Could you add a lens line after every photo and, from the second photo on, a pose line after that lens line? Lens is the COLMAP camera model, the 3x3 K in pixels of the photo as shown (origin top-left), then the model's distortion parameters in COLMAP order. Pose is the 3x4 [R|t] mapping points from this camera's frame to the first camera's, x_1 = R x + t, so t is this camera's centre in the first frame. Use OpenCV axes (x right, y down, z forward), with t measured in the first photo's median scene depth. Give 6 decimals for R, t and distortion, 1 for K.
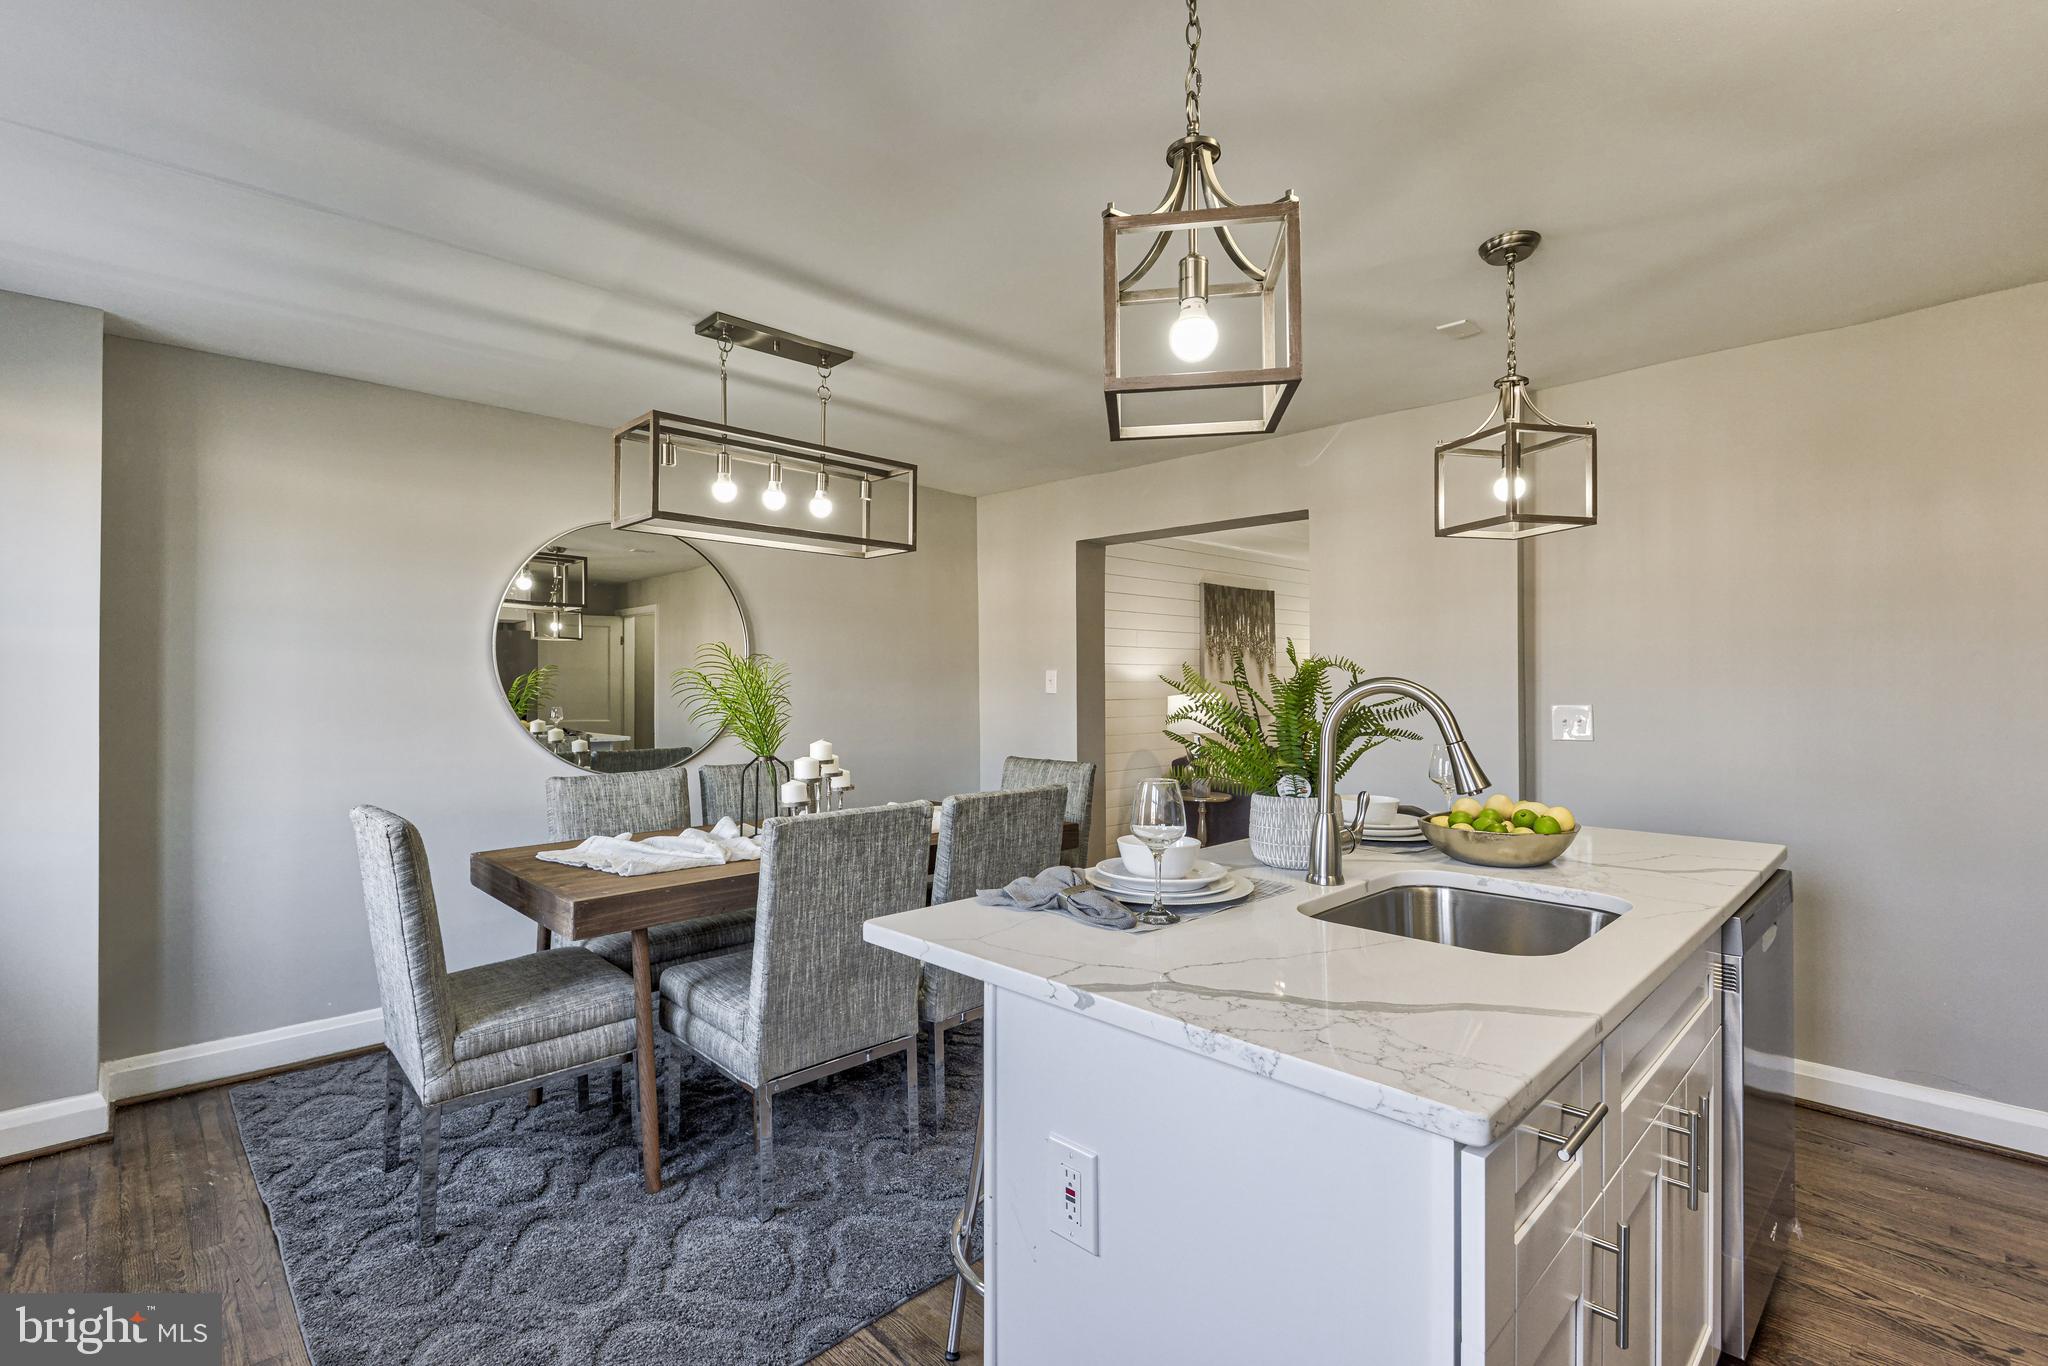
lens RADIAL K [[926.6, 0, 1007.5], [0, 926.6, 678.1], [0, 0, 1]] dist [0.006067, -0.007474]
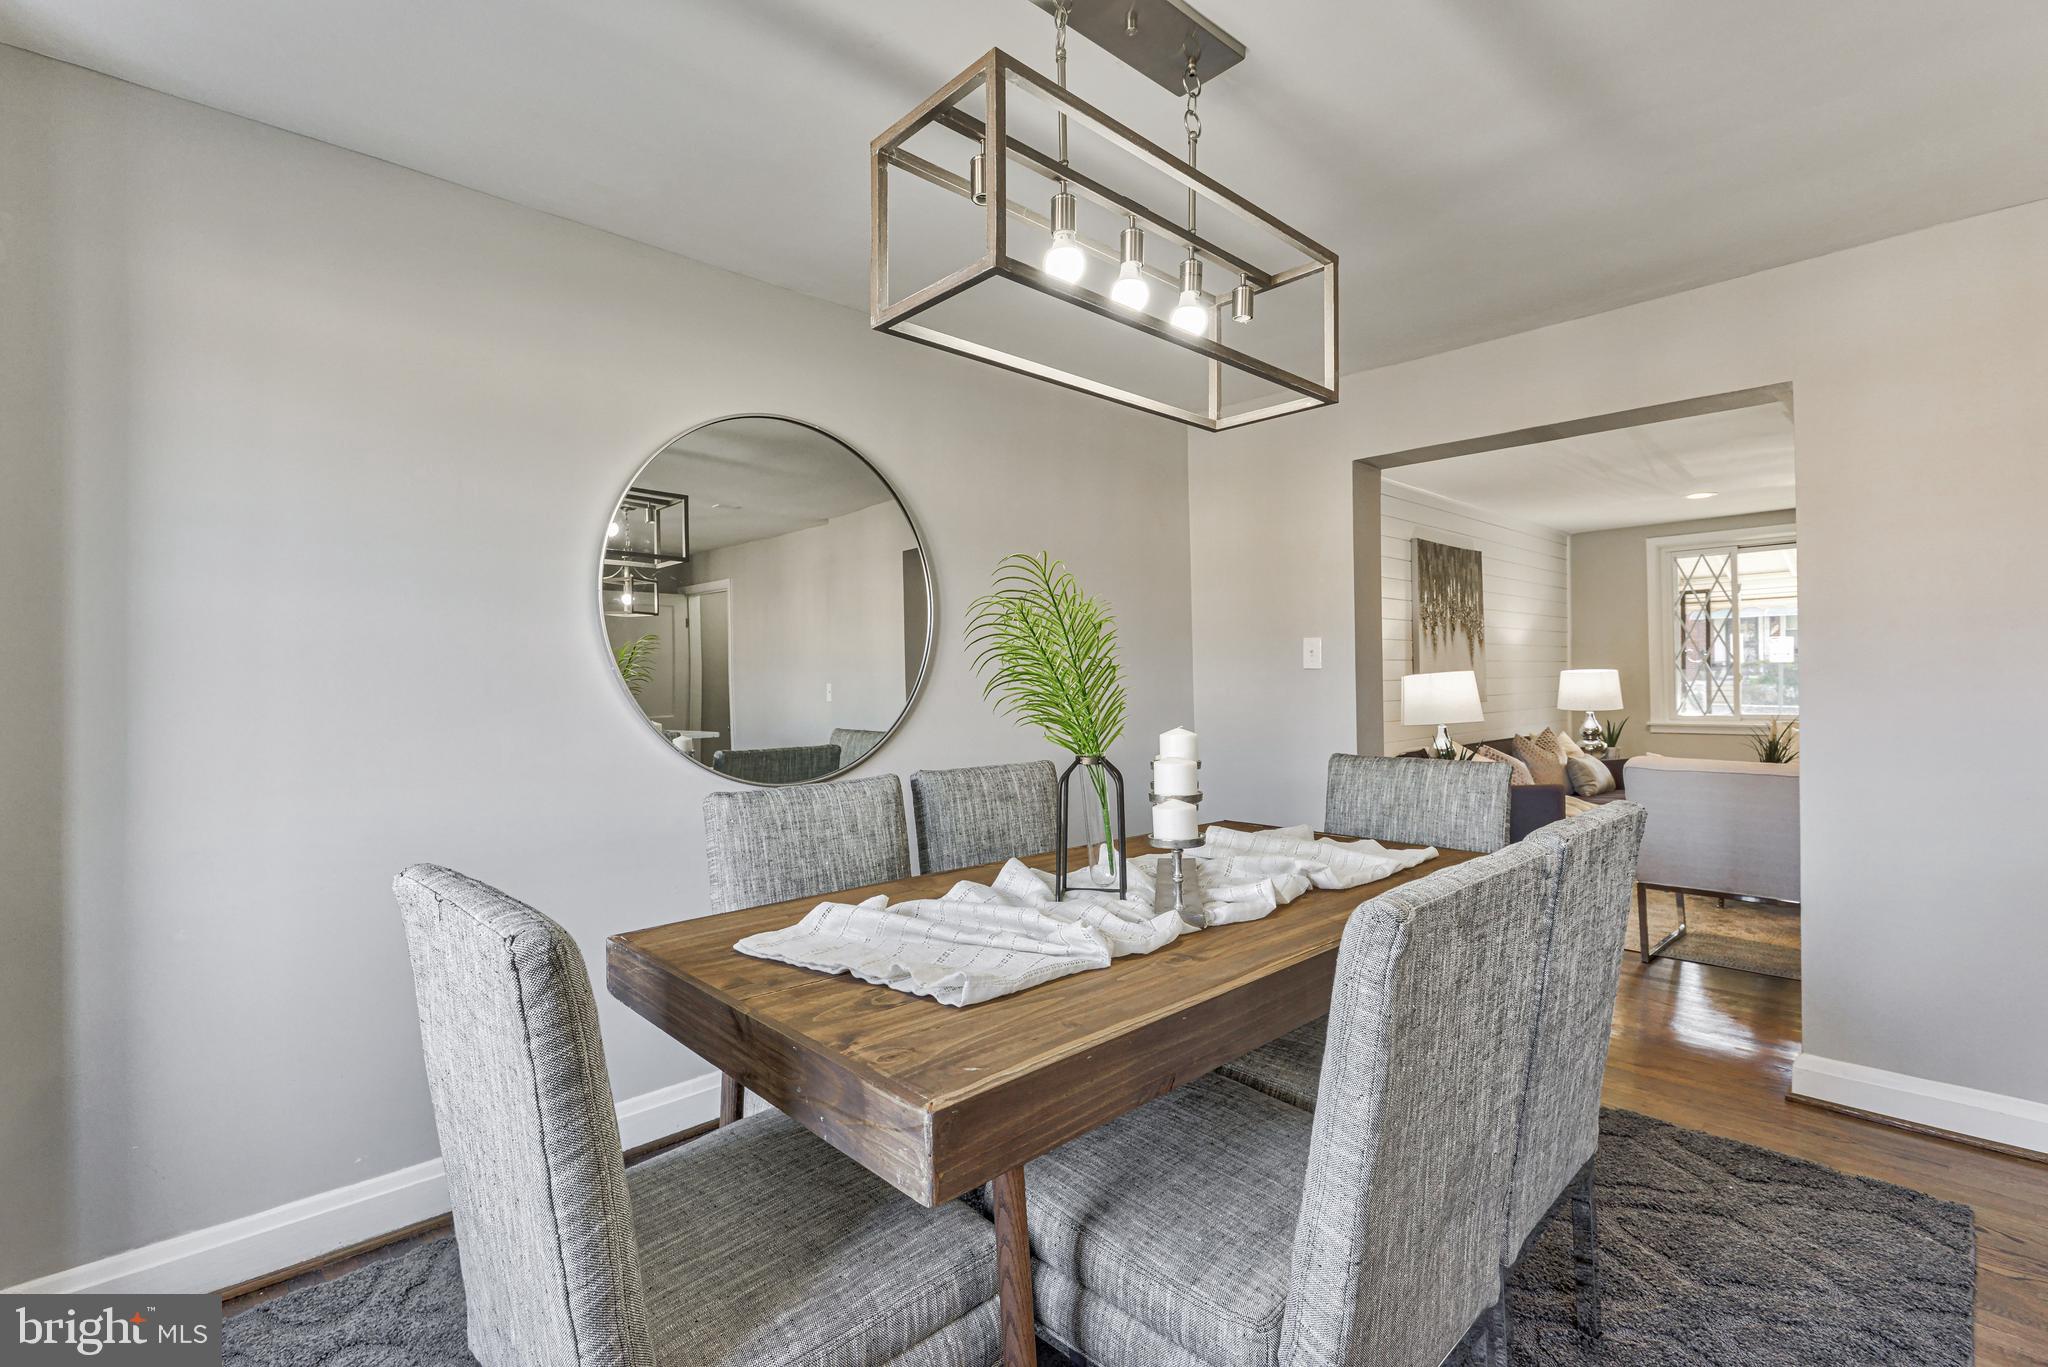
lens RADIAL K [[927.1, 0, 987.9], [0, 927.1, 677.1], [0, 0, 1]] dist [-0.004264, -0.000567]
pose [[0.999438, -0.008002, -0.032557, -0.300664], [0.007990, 0.999968, -0.000488, 0.034482], [0.032560, 0.000227, 0.999470, 0.414414]]
